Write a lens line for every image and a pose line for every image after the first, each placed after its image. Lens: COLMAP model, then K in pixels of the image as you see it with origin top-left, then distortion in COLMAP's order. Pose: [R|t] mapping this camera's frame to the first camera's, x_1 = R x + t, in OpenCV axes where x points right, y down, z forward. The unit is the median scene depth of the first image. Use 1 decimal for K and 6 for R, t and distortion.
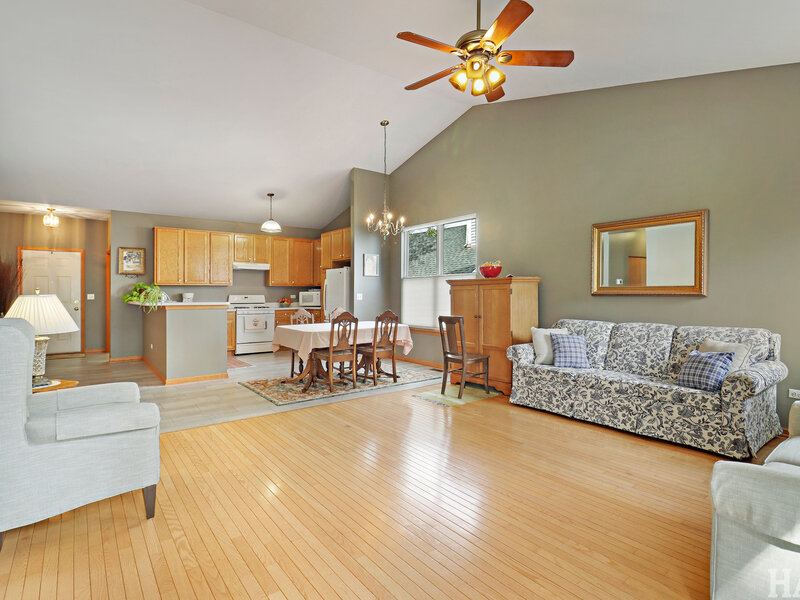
lens RADIAL K [[444.3, 0, 422.7], [0, 444.3, 299.7], [0, 0, 1]] dist [-0.000587, -0.015107]
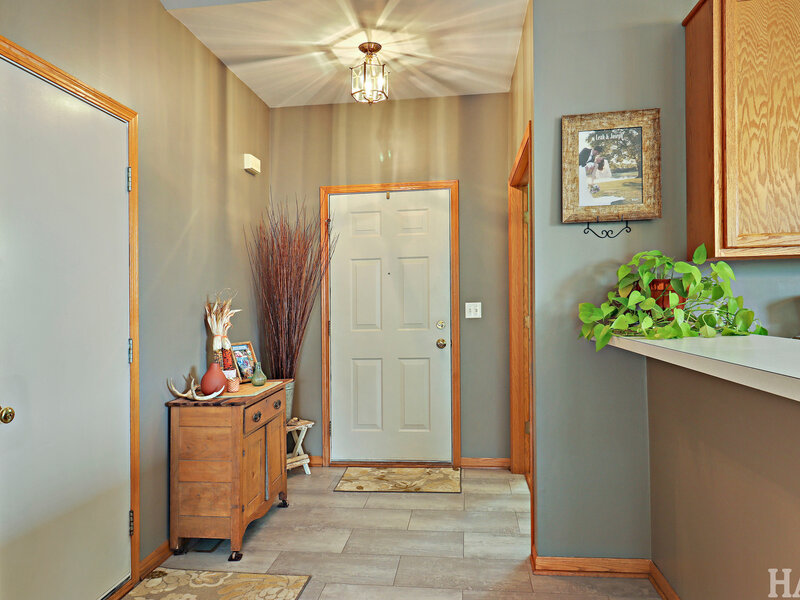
lens RADIAL K [[561.8, 0, 411.5], [0, 561.8, 299.8], [0, 0, 1]] dist [0.004048, 0.000860]
pose [[0.729289, -0.017342, -0.683986, -0.504806], [0.013587, 0.999849, -0.010863, -0.011607], [0.684071, -0.001371, 0.729415, 0.672215]]
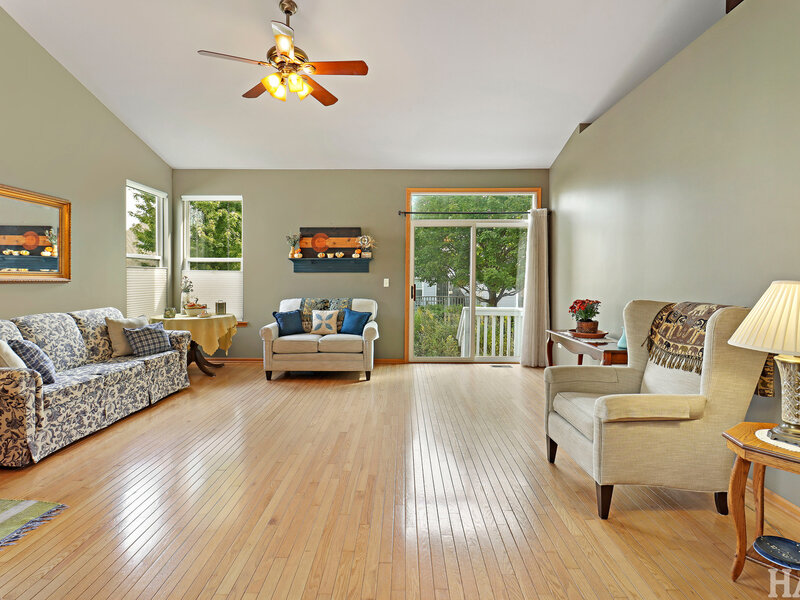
lens RADIAL K [[428.2, 0, 398.8], [0, 428.2, 288.3], [0, 0, 1]] dist [-0.000752, -0.017390]
pose [[-0.777742, -0.011095, 0.628485, -0.300982], [0.008388, 0.999572, 0.028027, -0.007990], [-0.628527, 0.027070, -0.777316, 0.634262]]
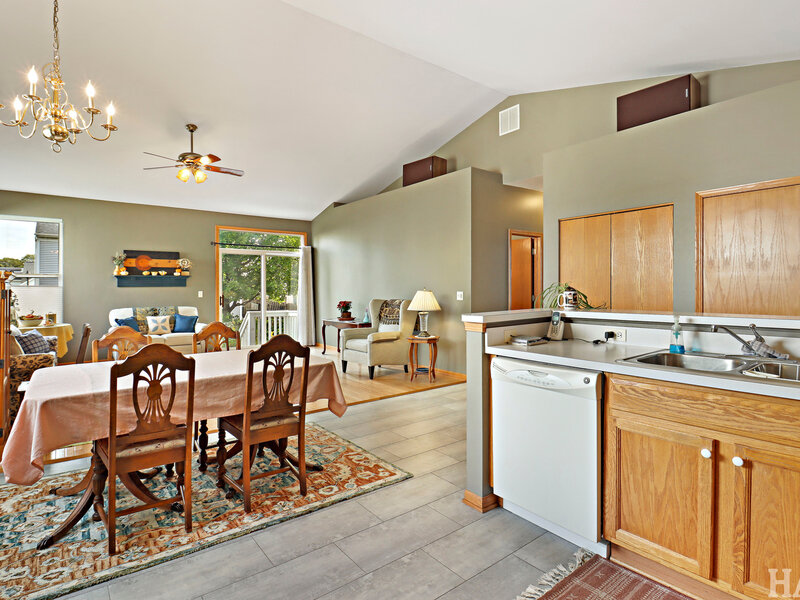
lens RADIAL K [[413.2, 0, 400.0], [0, 413.2, 300.0], [0, 0, 1]] dist [0.001144, -0.000164]
pose [[-0.999845, 0.010567, 0.014076, -0.294092], [0.011098, 0.999210, 0.038152, -0.015340], [-0.013662, 0.038303, -0.999173, 1.029986]]
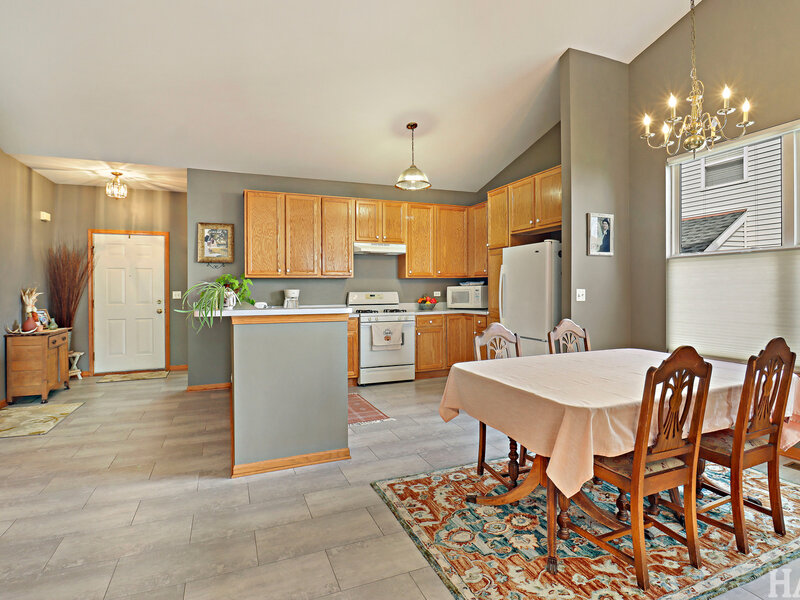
lens RADIAL K [[437.1, 0, 407.5], [0, 437.1, 301.6], [0, 0, 1]] dist [0.001385, -0.015420]
pose [[0.963598, 0.002267, -0.267344, -0.186150], [0.002206, 0.999863, 0.016431, -0.007295], [0.267345, -0.016423, 0.963461, 0.414677]]
